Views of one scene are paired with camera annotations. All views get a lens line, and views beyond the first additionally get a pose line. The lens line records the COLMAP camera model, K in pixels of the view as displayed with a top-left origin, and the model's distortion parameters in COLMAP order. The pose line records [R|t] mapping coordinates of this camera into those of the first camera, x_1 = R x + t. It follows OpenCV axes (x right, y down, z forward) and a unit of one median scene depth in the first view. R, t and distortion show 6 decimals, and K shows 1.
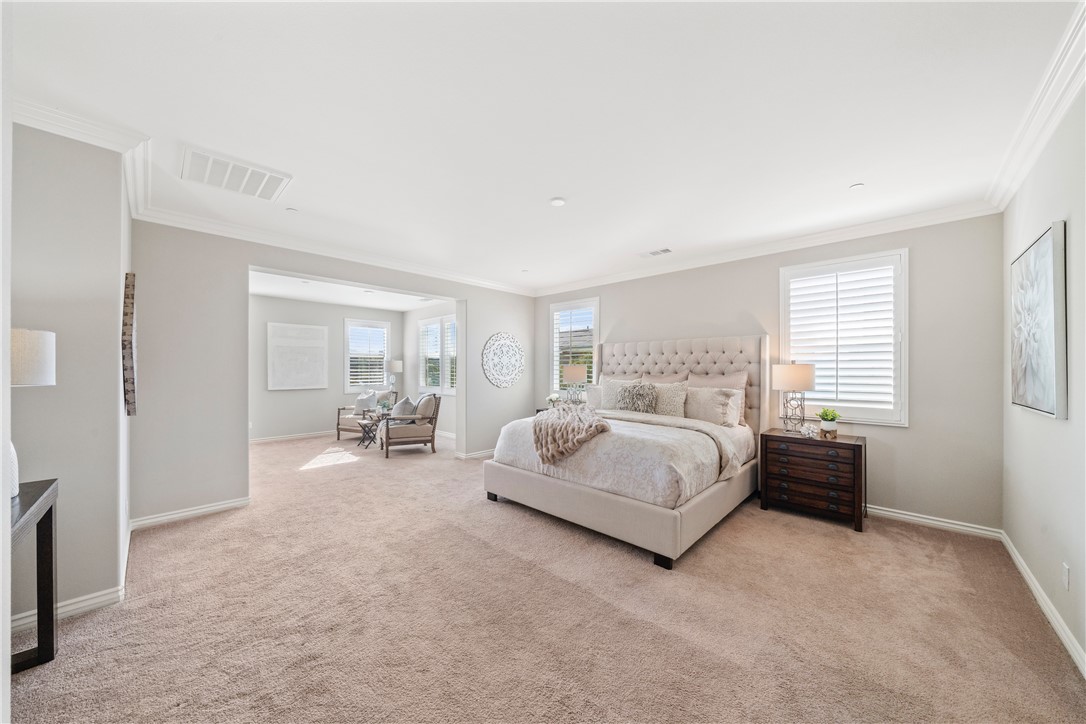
lens RADIAL K [[384.3, 0, 547.3], [0, 384.3, 374.2], [0, 0, 1]] dist [-0.000389, -0.000008]
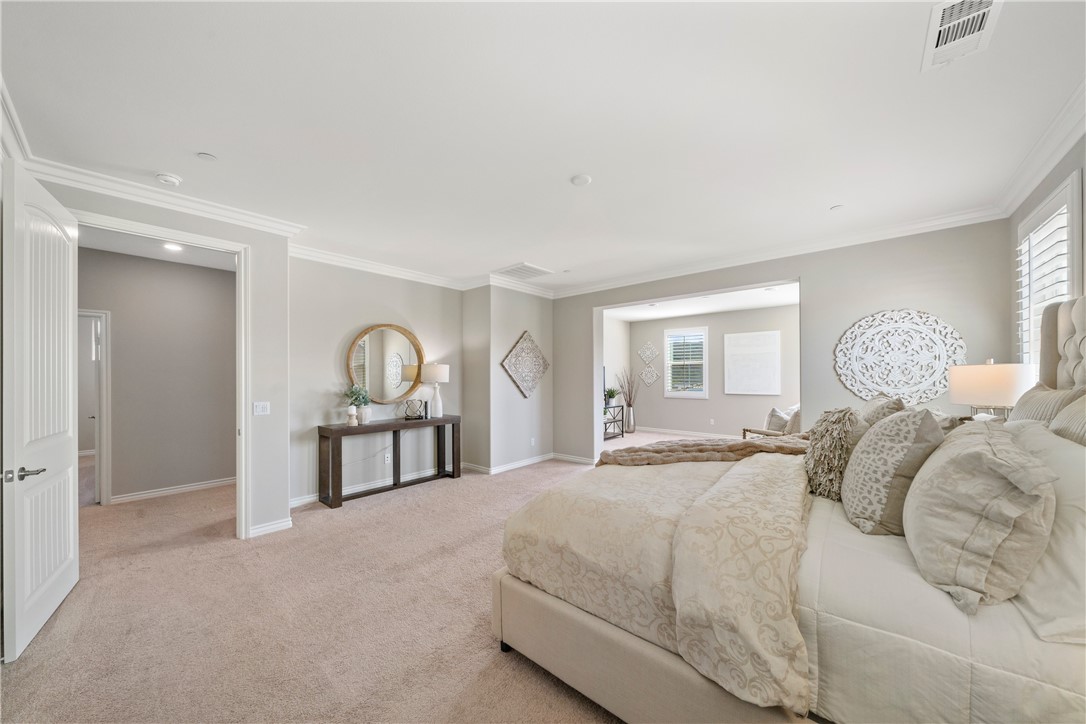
lens RADIAL K [[384.3, 0, 547.3], [0, 384.3, 374.2], [0, 0, 1]] dist [-0.000389, -0.000008]
pose [[0.015873, -0.005374, -0.999860, 0.462947], [-0.008469, 0.999949, -0.005509, -0.005636], [0.999838, 0.008555, 0.015827, 0.489710]]
